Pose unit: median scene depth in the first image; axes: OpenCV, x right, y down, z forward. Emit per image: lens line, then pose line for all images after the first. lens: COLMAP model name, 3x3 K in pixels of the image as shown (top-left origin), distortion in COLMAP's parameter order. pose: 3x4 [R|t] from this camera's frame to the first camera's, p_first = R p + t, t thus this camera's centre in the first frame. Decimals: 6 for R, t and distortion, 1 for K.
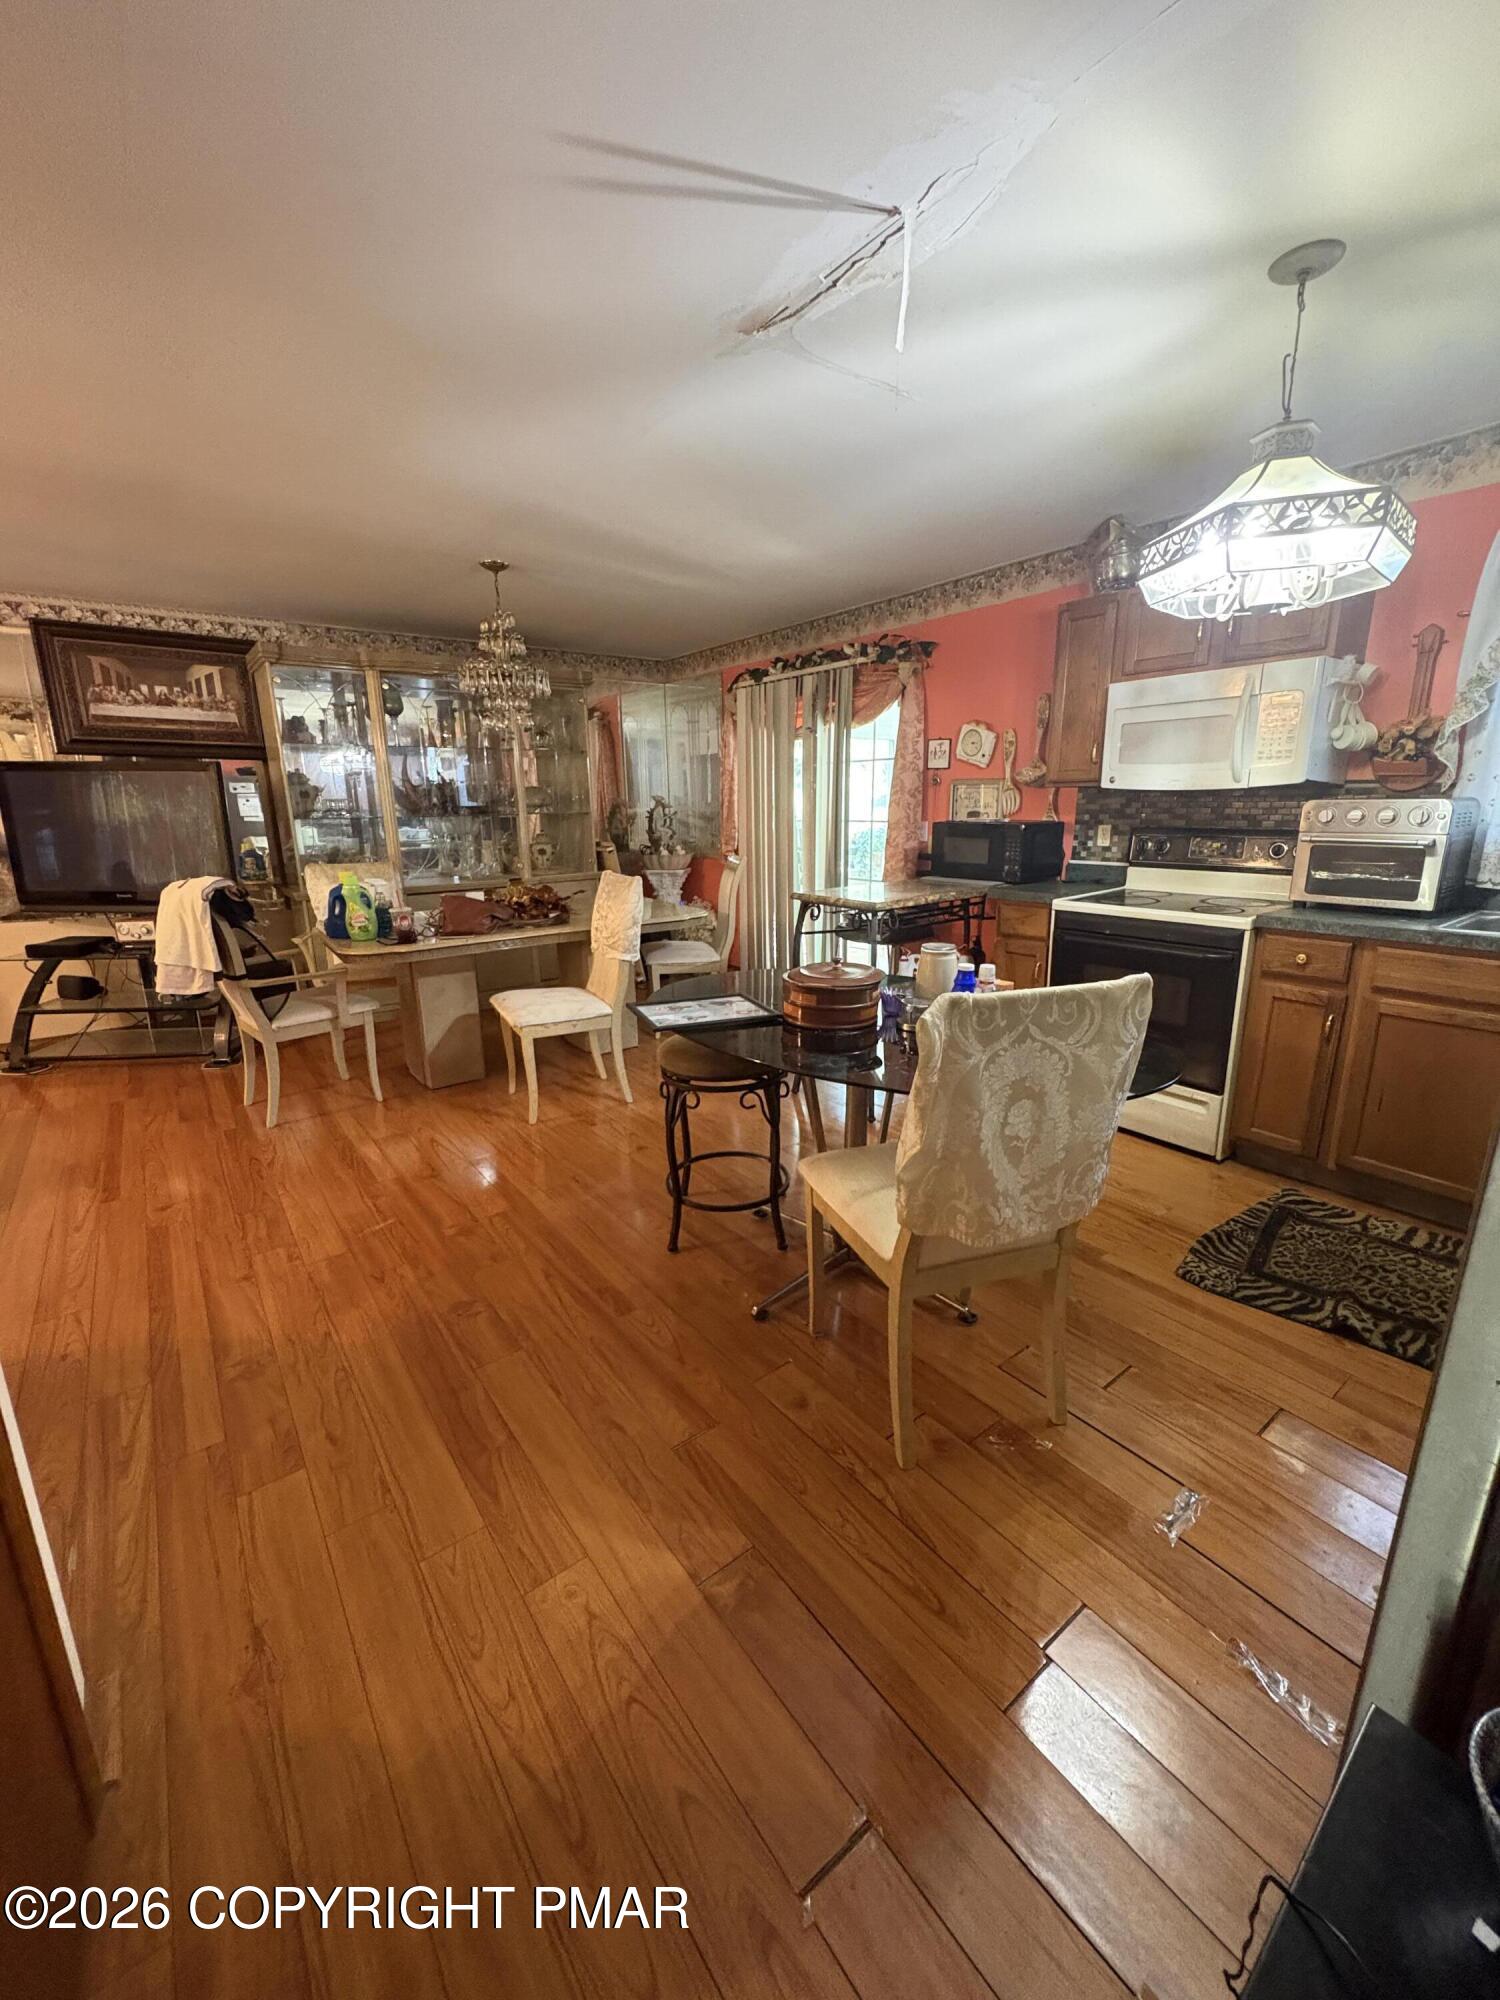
lens RADIAL K [[797.1, 0, 752.9], [0, 797.1, 1000.3], [0, 0, 1]] dist [0.005769, -0.001590]
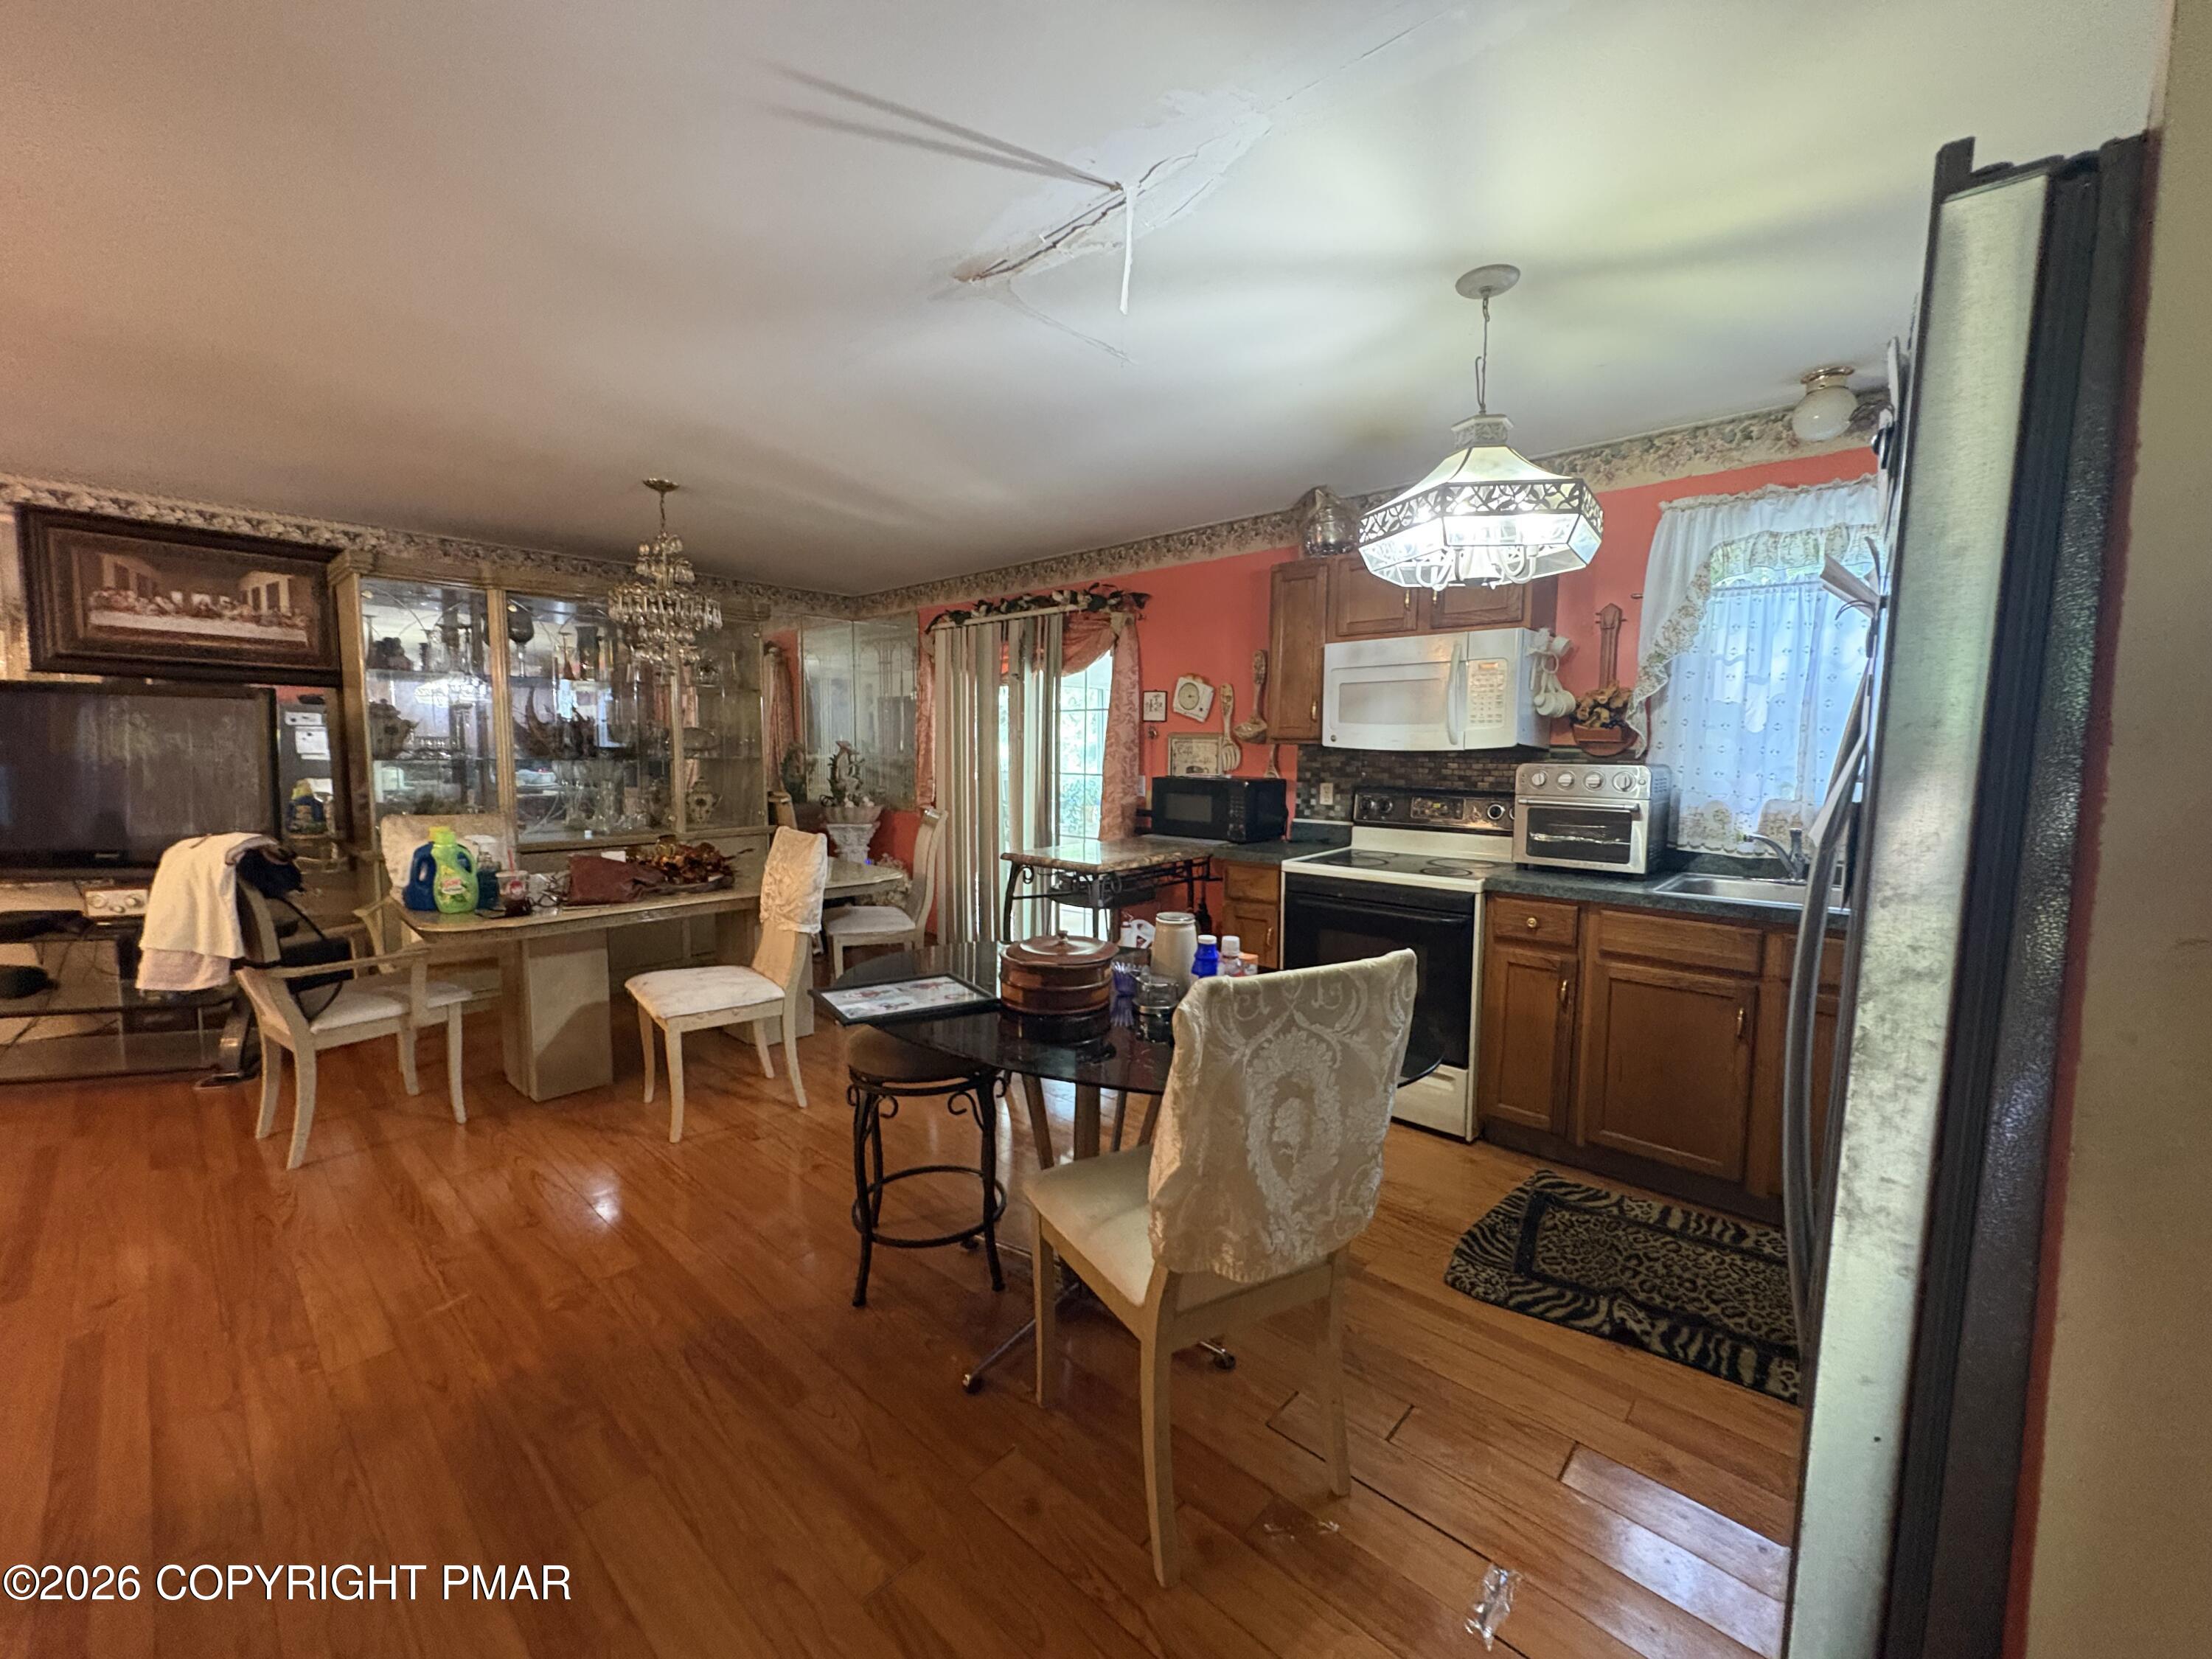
lens RADIAL K [[881.5, 0, 1106.7], [0, 881.5, 828.4], [0, 0, 1]] dist [0.005769, -0.001590]
pose [[0.983616, 0.005486, 0.180193, -0.014270], [0.022428, 0.988048, -0.152507, -0.010341], [-0.178875, 0.154049, 0.971737, 0.022969]]
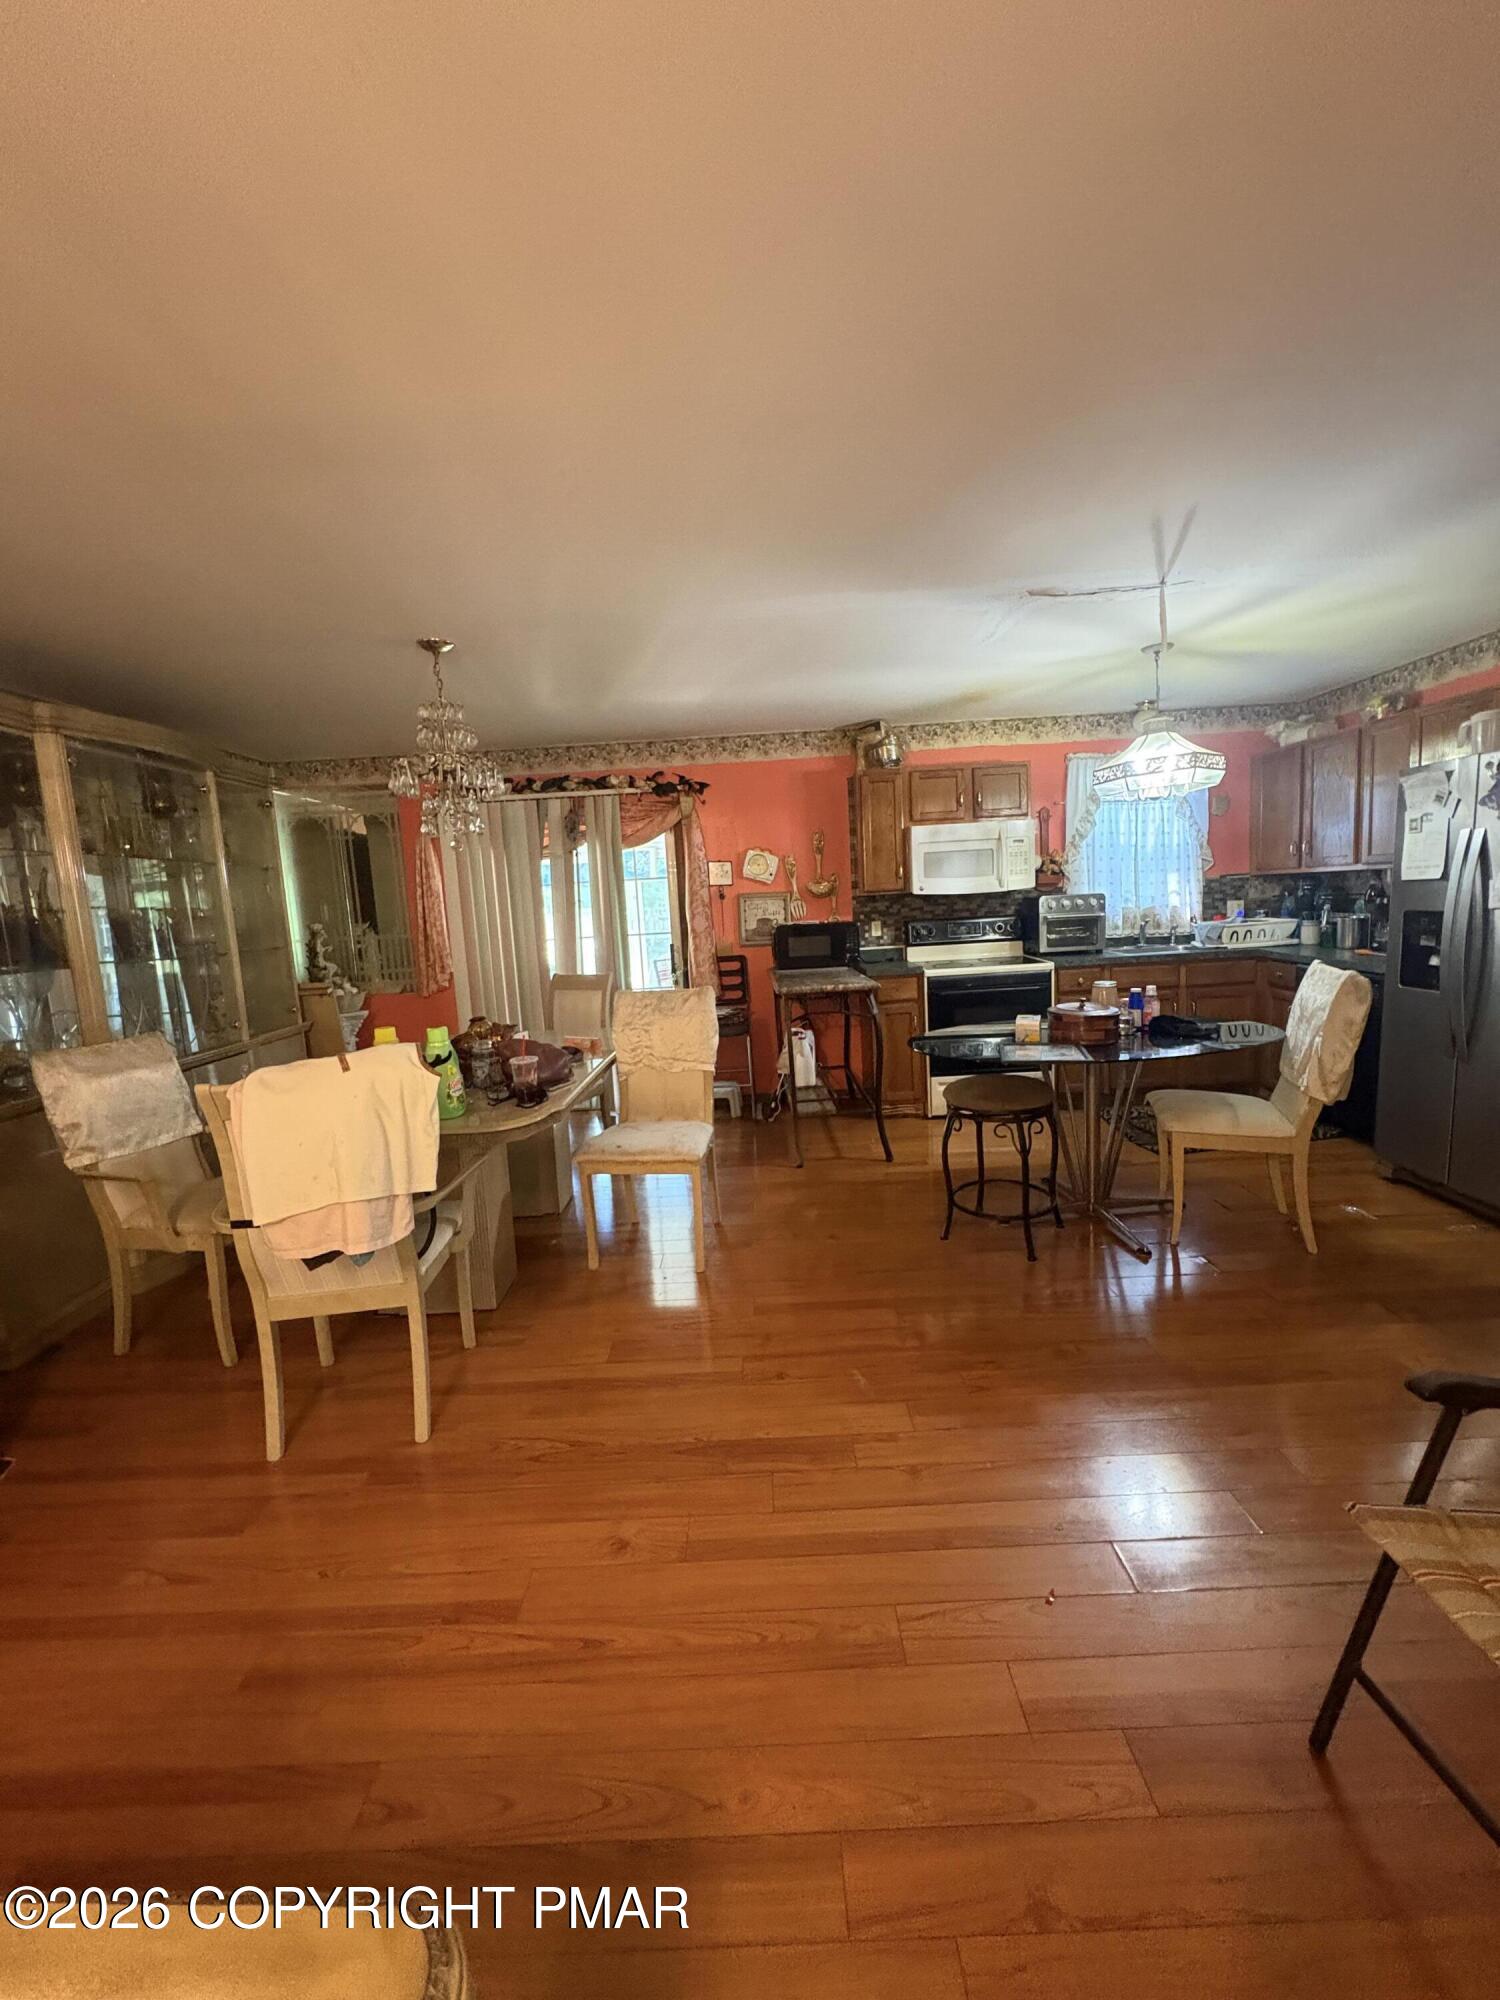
lens RADIAL K [[797.1, 0, 760.1], [0, 797.1, 999.8], [0, 0, 1]] dist [0.005769, -0.001590]
pose [[0.603844, -0.116287, 0.788575, -0.925593], [0.238931, 0.970217, -0.039887, -0.088120], [-0.760450, 0.212501, 0.613644, 0.362726]]
